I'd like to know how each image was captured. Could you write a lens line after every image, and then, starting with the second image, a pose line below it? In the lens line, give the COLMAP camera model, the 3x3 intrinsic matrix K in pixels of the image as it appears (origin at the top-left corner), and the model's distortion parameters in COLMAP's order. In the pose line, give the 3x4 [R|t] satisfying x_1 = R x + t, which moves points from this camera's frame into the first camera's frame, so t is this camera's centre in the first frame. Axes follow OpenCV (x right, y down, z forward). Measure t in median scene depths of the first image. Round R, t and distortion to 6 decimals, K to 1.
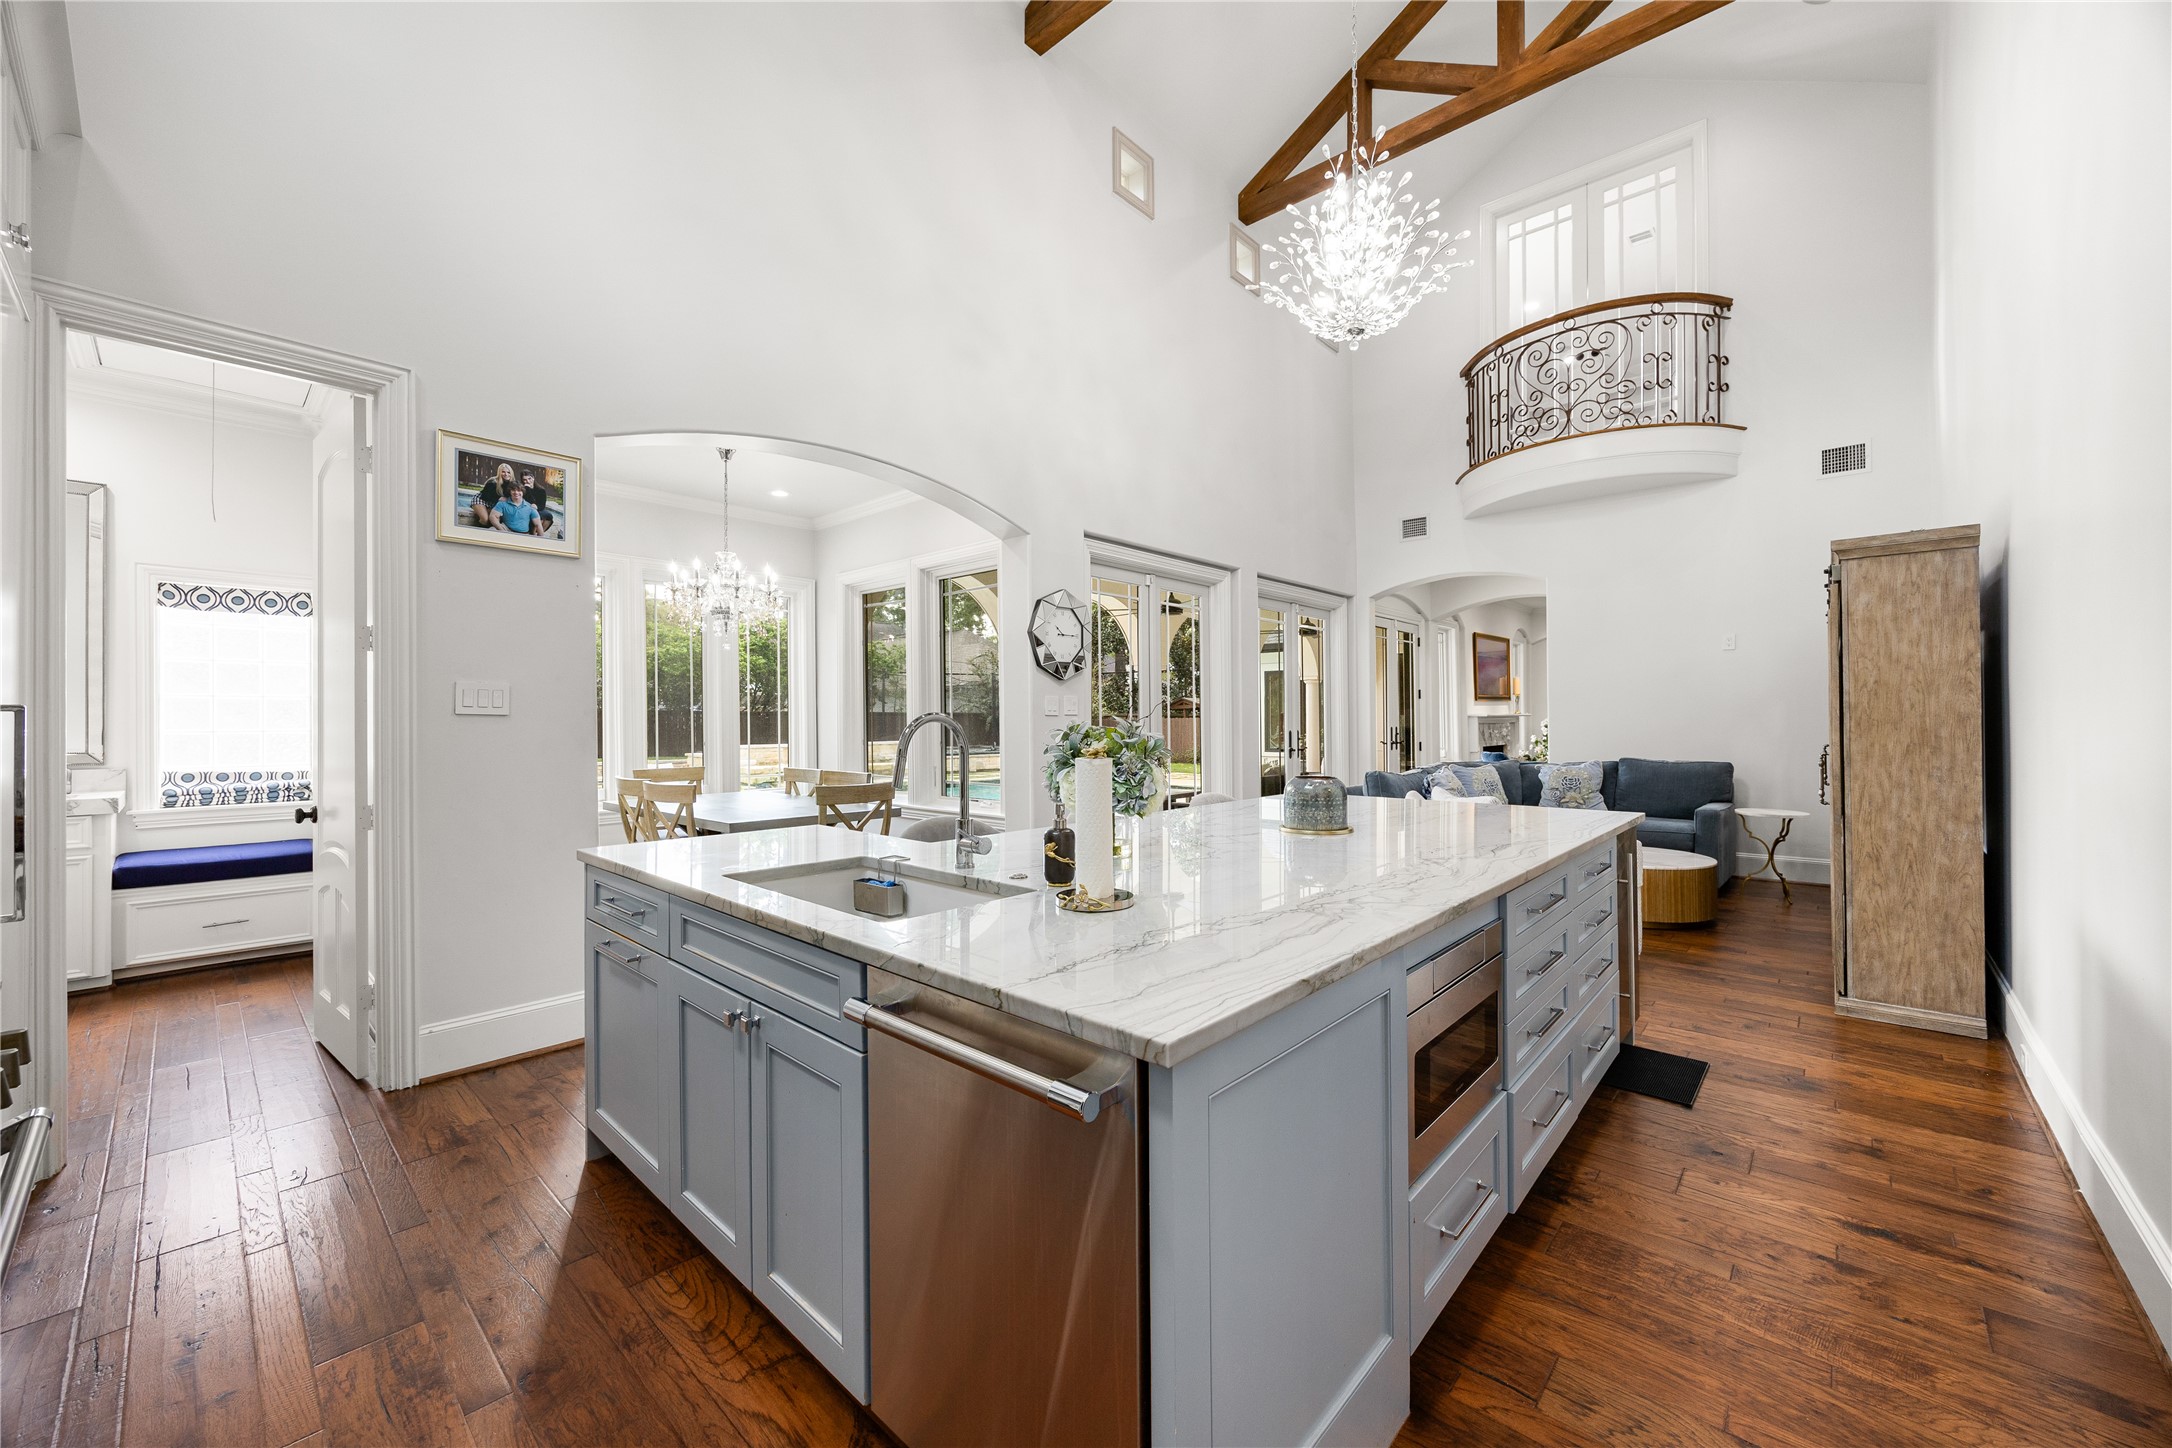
lens RADIAL K [[840.3, 0, 1081.7], [0, 840.3, 715.3], [0, 0, 1]] dist [-0.002342, -0.000002]
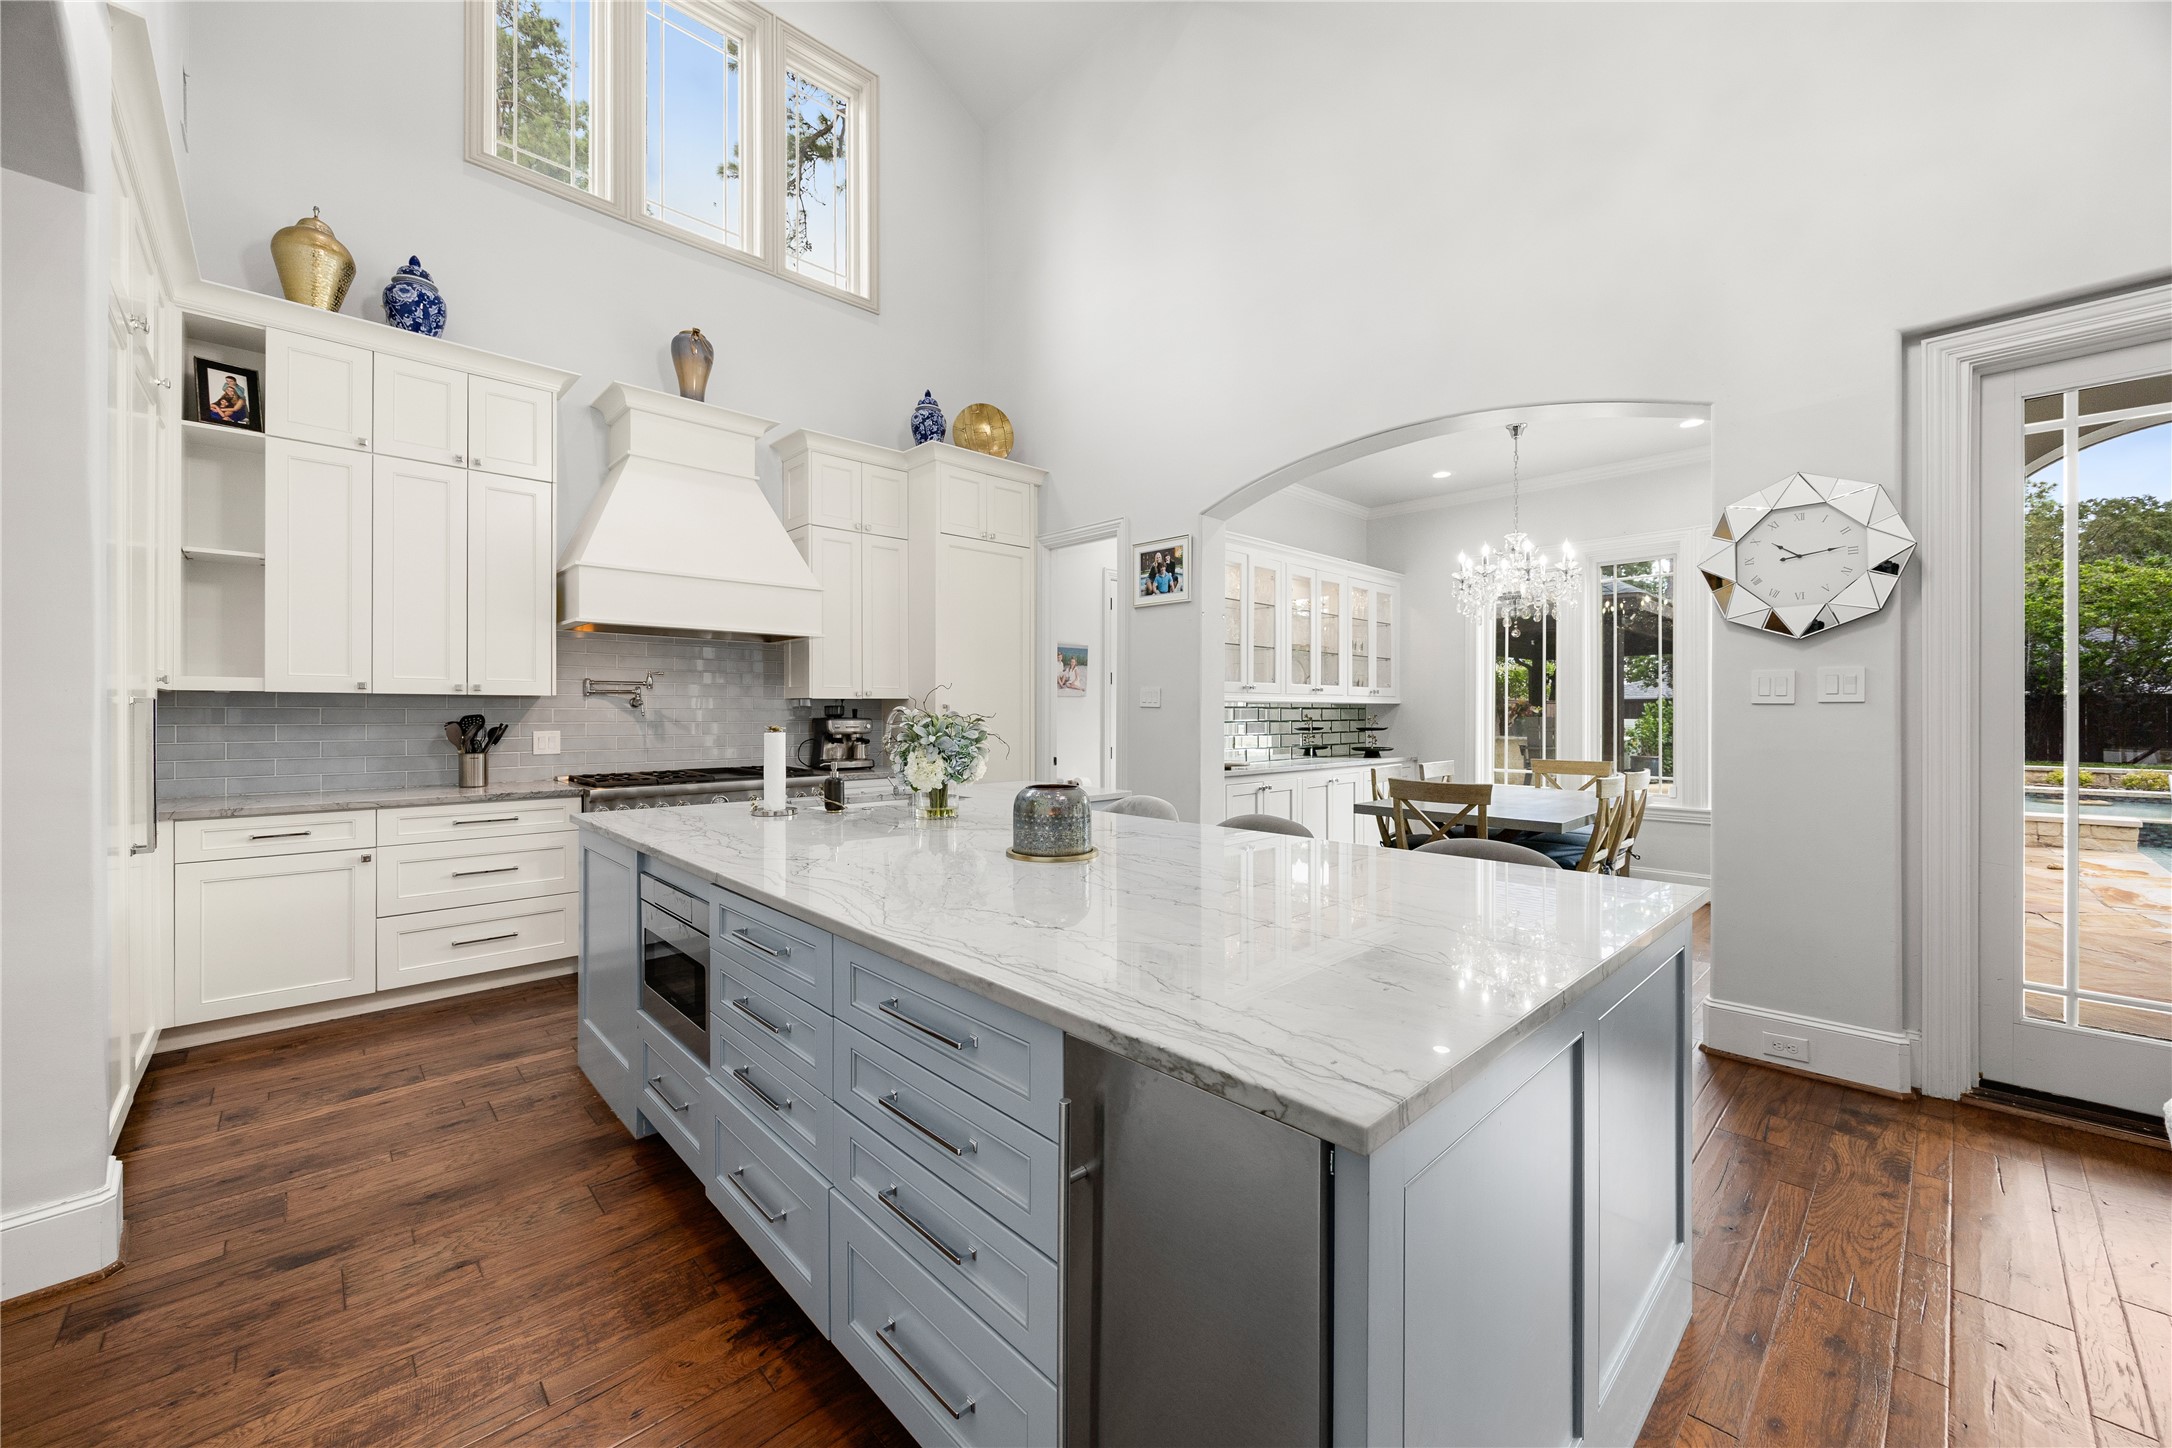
lens RADIAL K [[840.3, 0, 1096.3], [0, 840.3, 712.5], [0, 0, 1]] dist [-0.002342, -0.000002]
pose [[-0.069333, 0.014832, -0.997483, 0.979153], [0.001408, 0.999890, 0.014770, -0.012257], [0.997593, -0.000381, -0.069346, 1.008760]]
